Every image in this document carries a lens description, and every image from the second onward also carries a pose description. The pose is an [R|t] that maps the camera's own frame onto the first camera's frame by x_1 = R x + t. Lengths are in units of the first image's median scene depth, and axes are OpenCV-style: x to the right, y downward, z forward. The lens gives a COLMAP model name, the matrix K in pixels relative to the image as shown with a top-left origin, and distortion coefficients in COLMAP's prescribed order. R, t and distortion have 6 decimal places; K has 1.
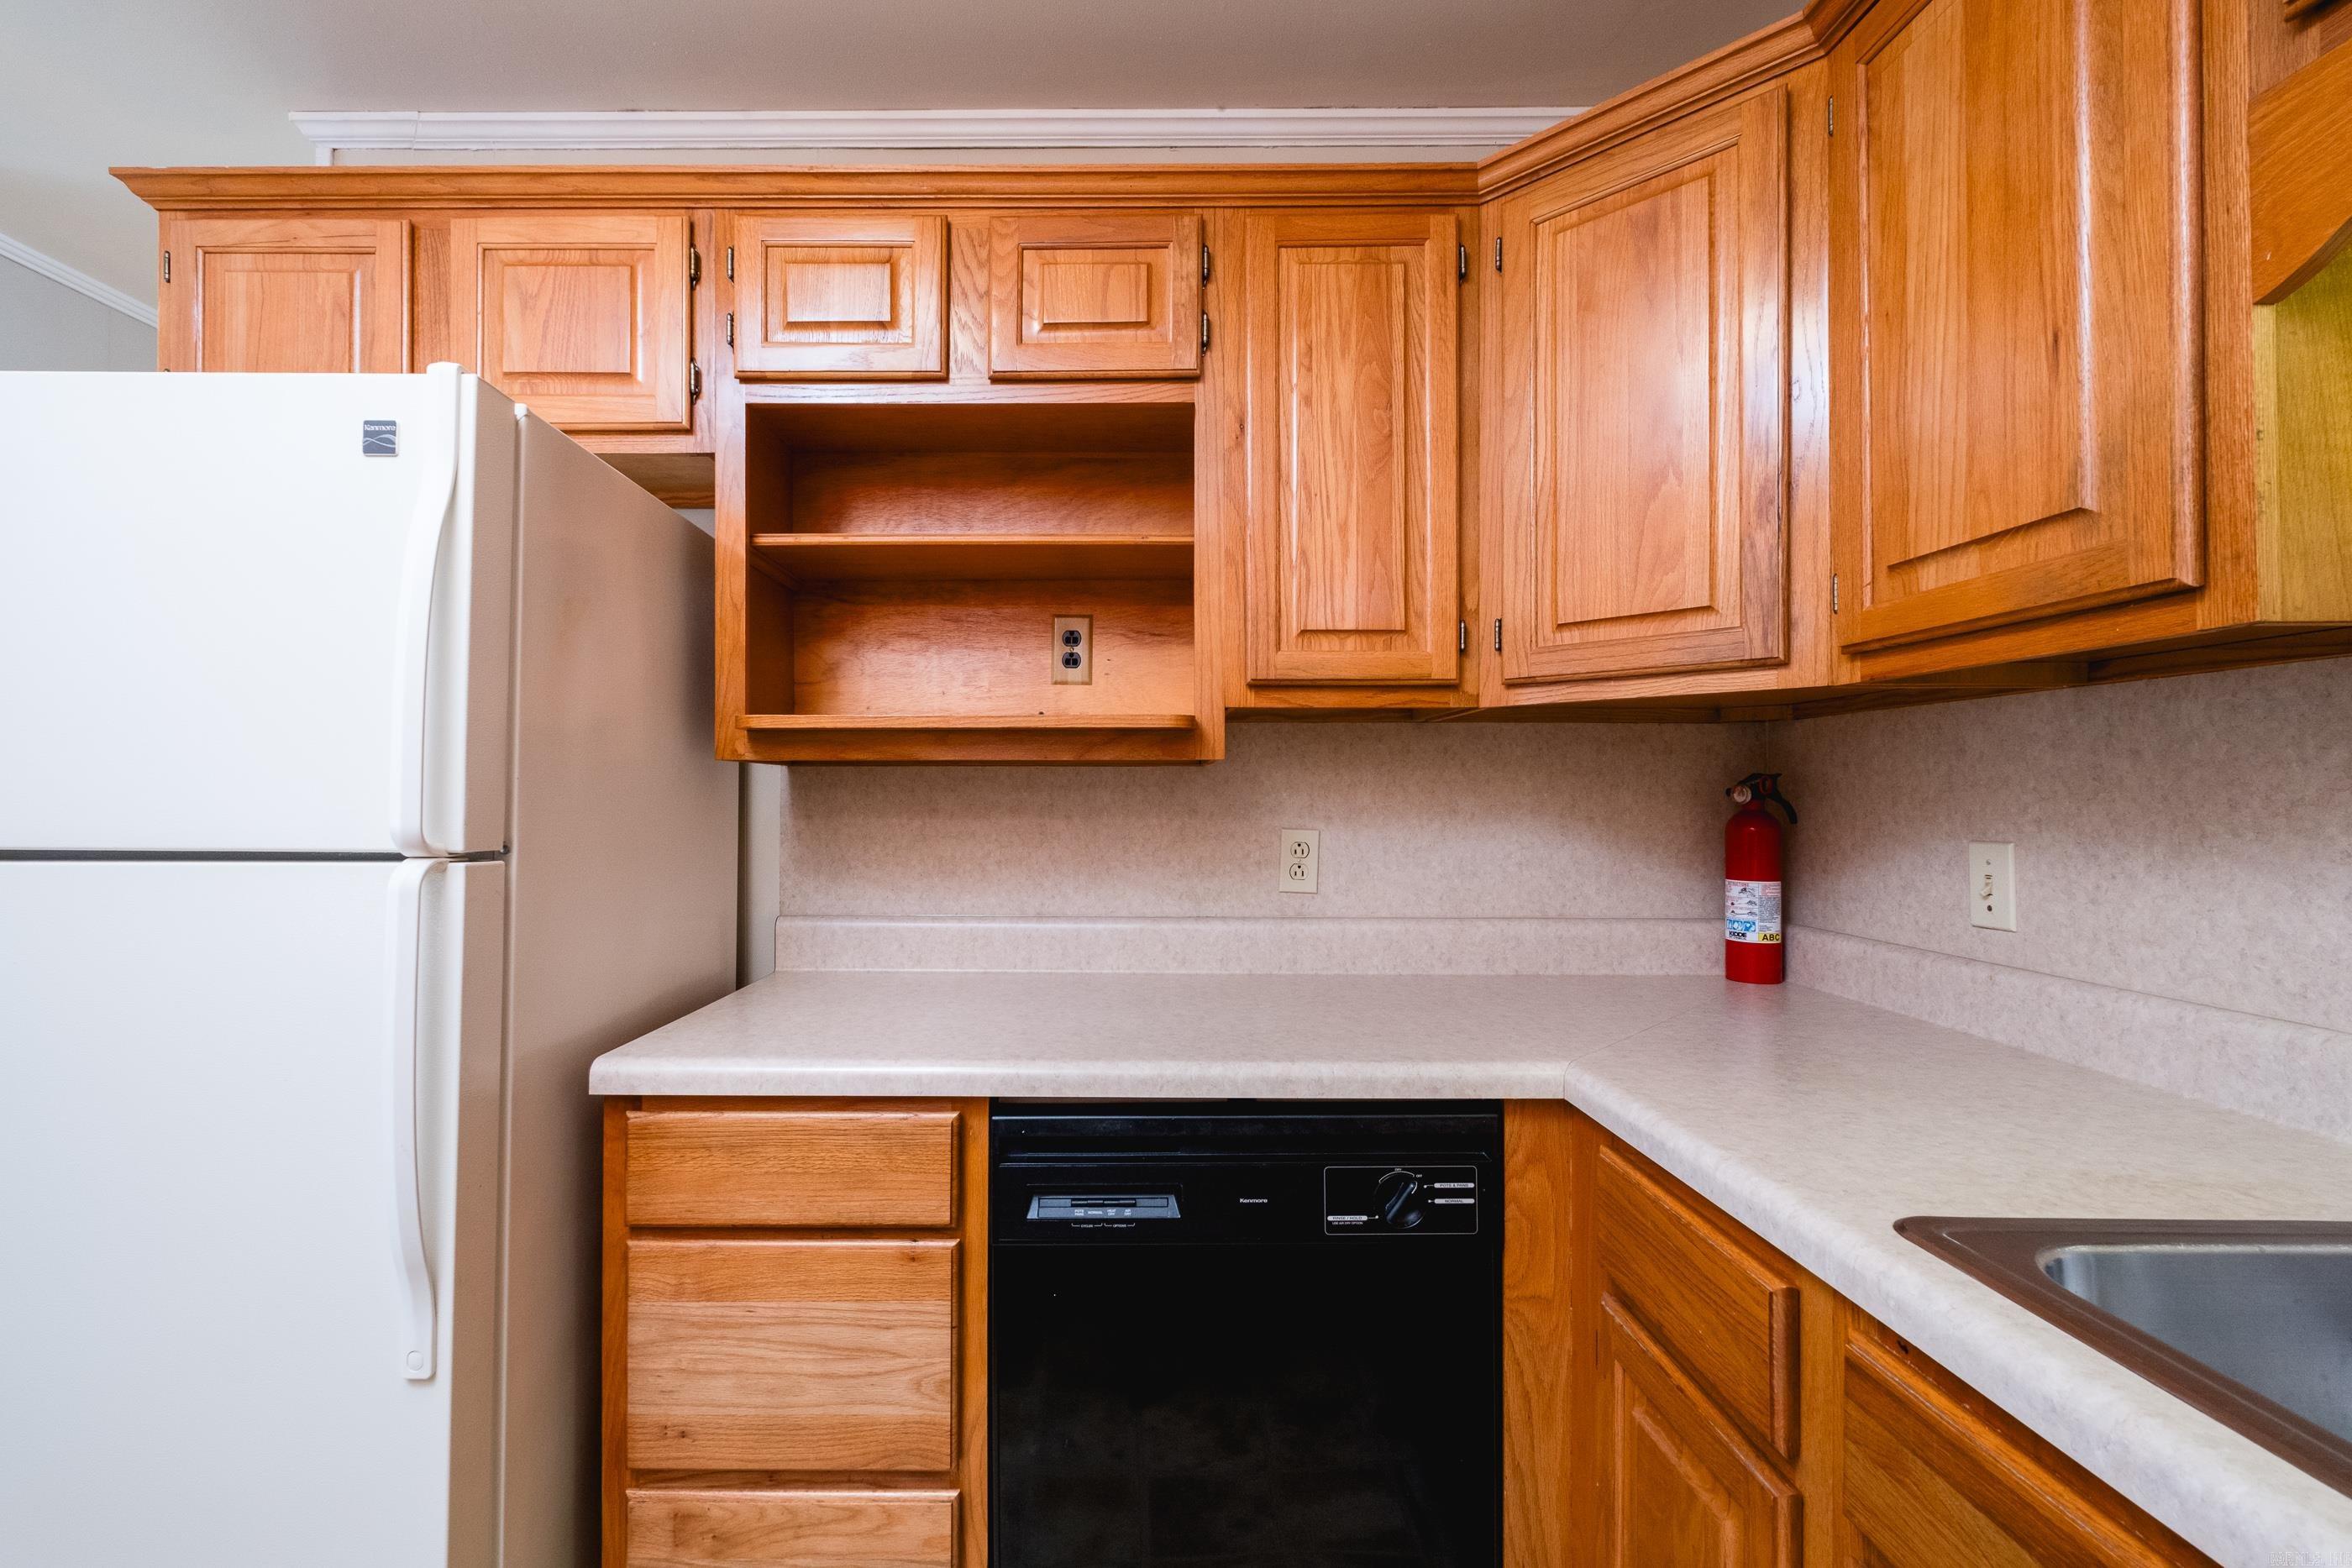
lens RADIAL K [[1022.8, 0, 1184.2], [0, 1022.8, 789.4], [0, 0, 1]] dist [-0.002018, -0.000716]
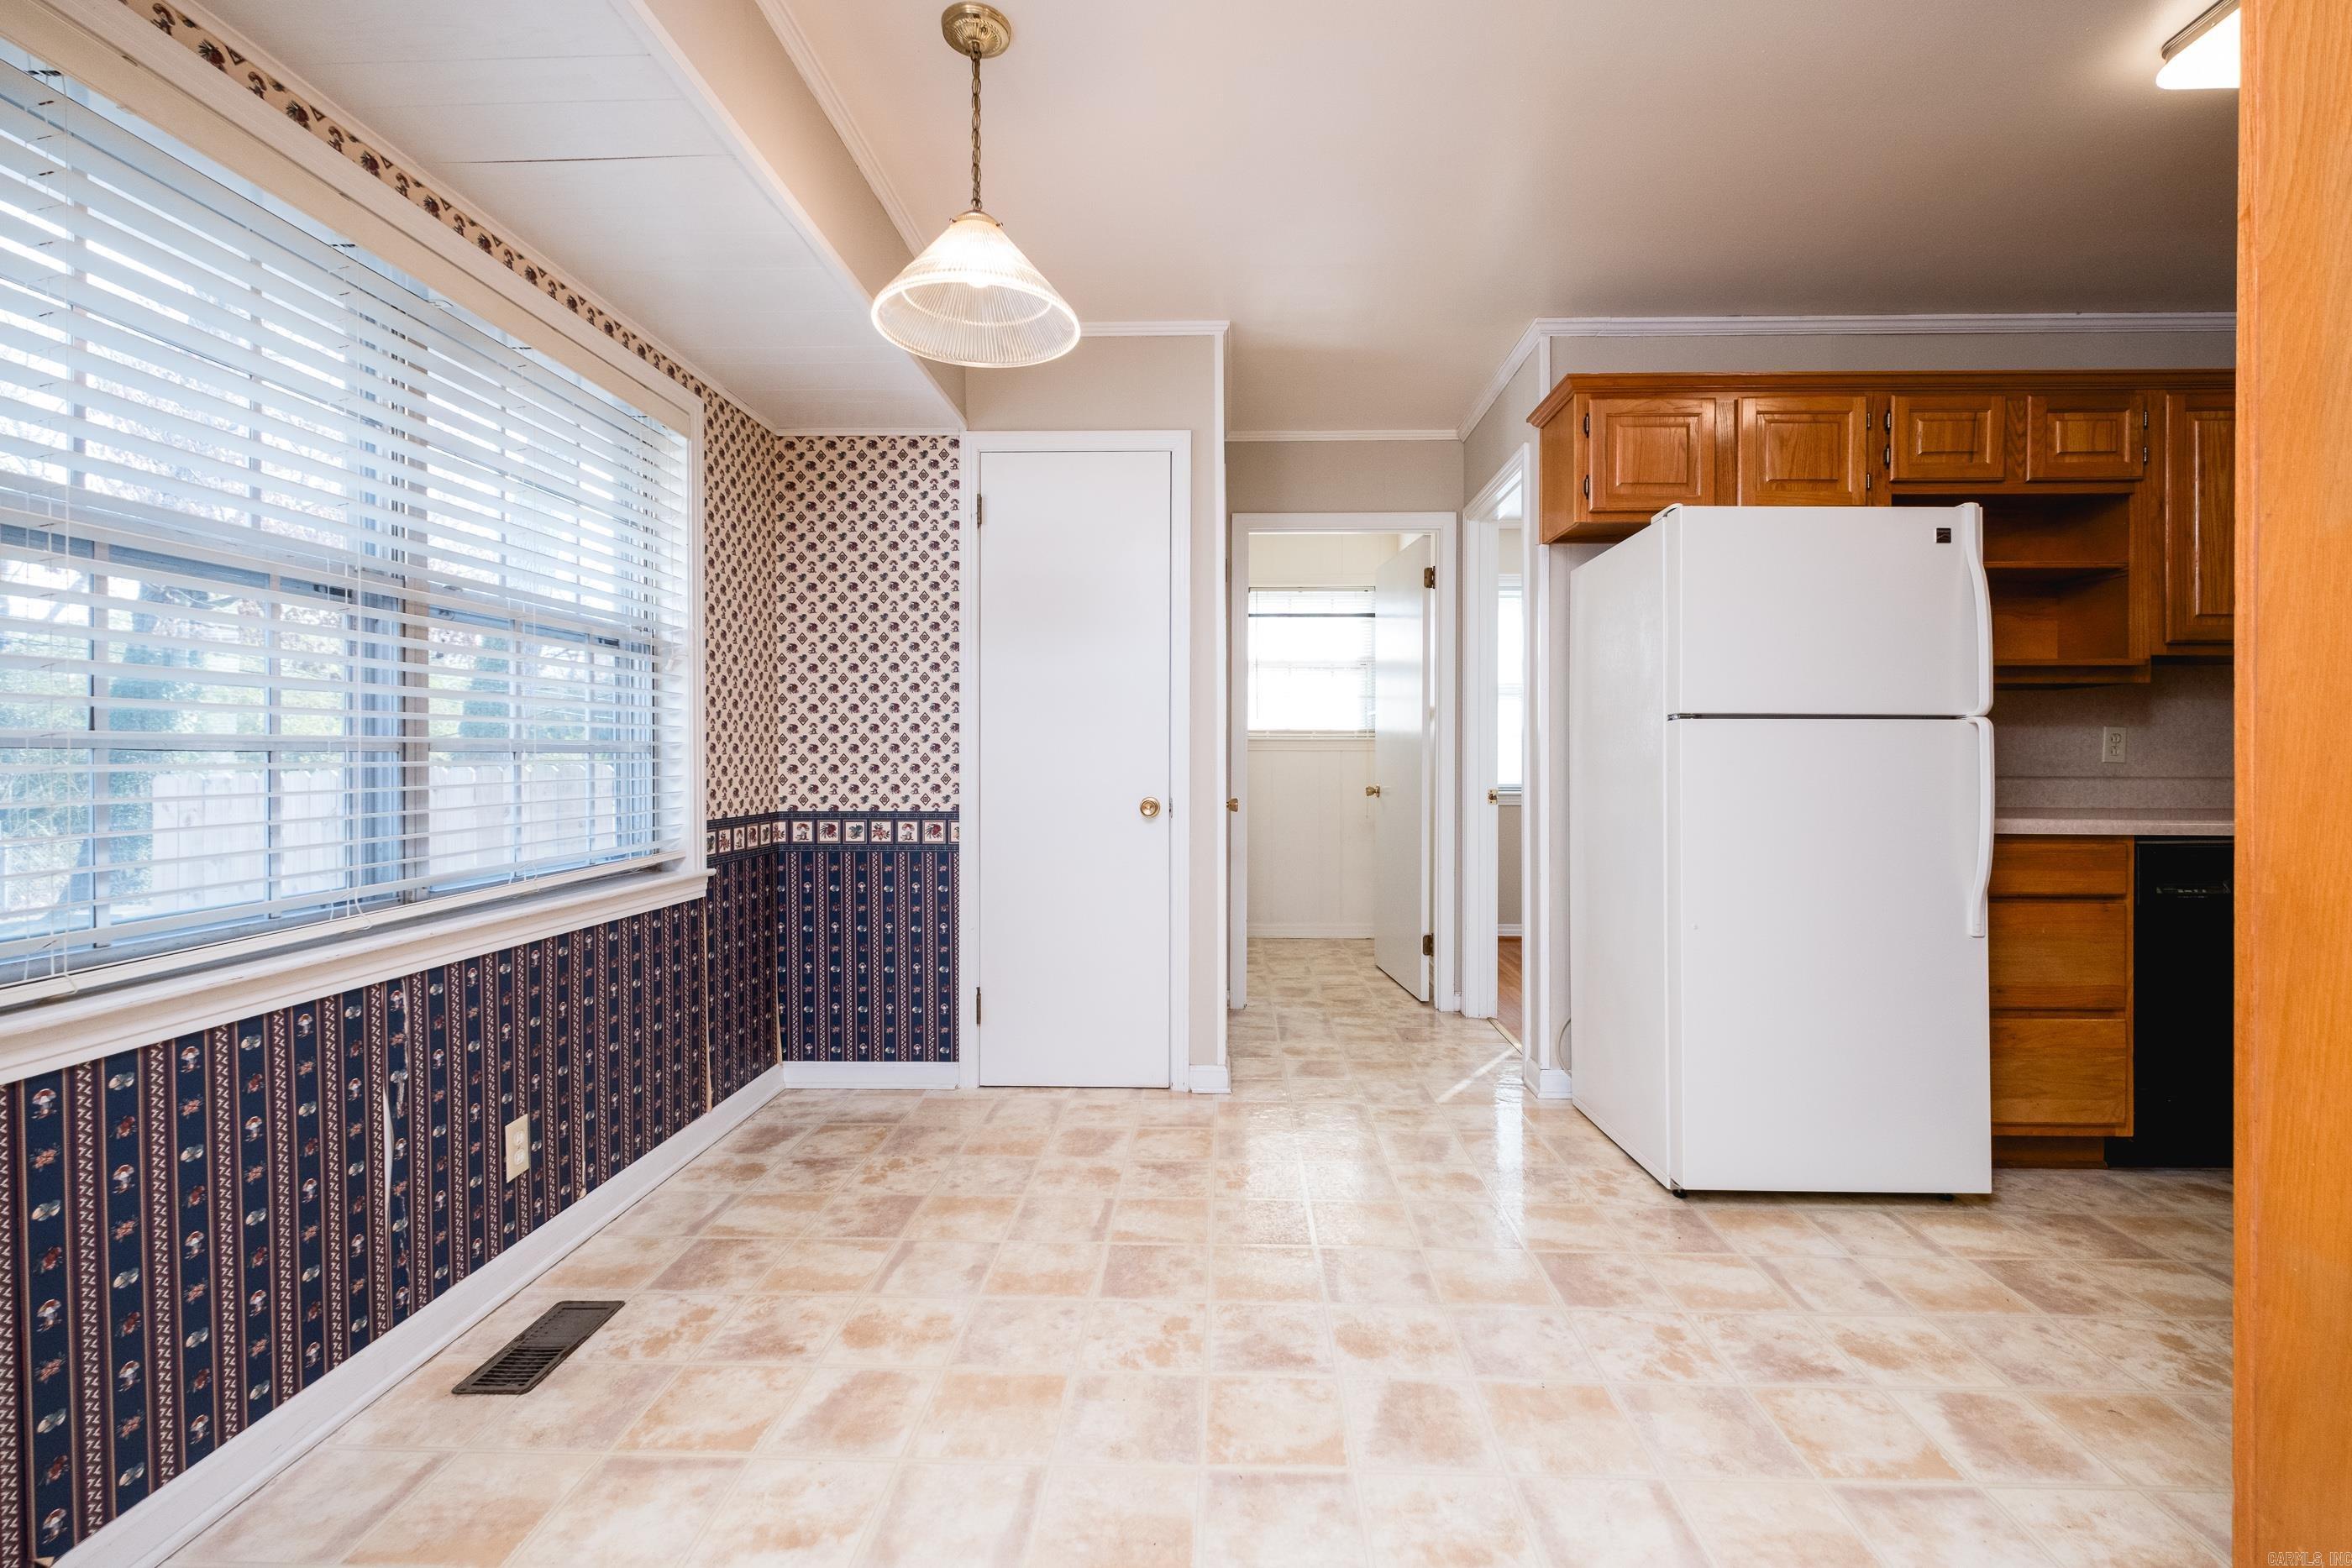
lens RADIAL K [[1015.3, 0, 1184.8], [0, 1015.3, 777.0], [0, 0, 1]] dist [0.001777, -0.000375]
pose [[0.999775, -0.000245, -0.021217, -1.948773], [0.000789, 0.999671, 0.025644, 0.110125], [0.021204, -0.025655, 0.999446, -1.058883]]
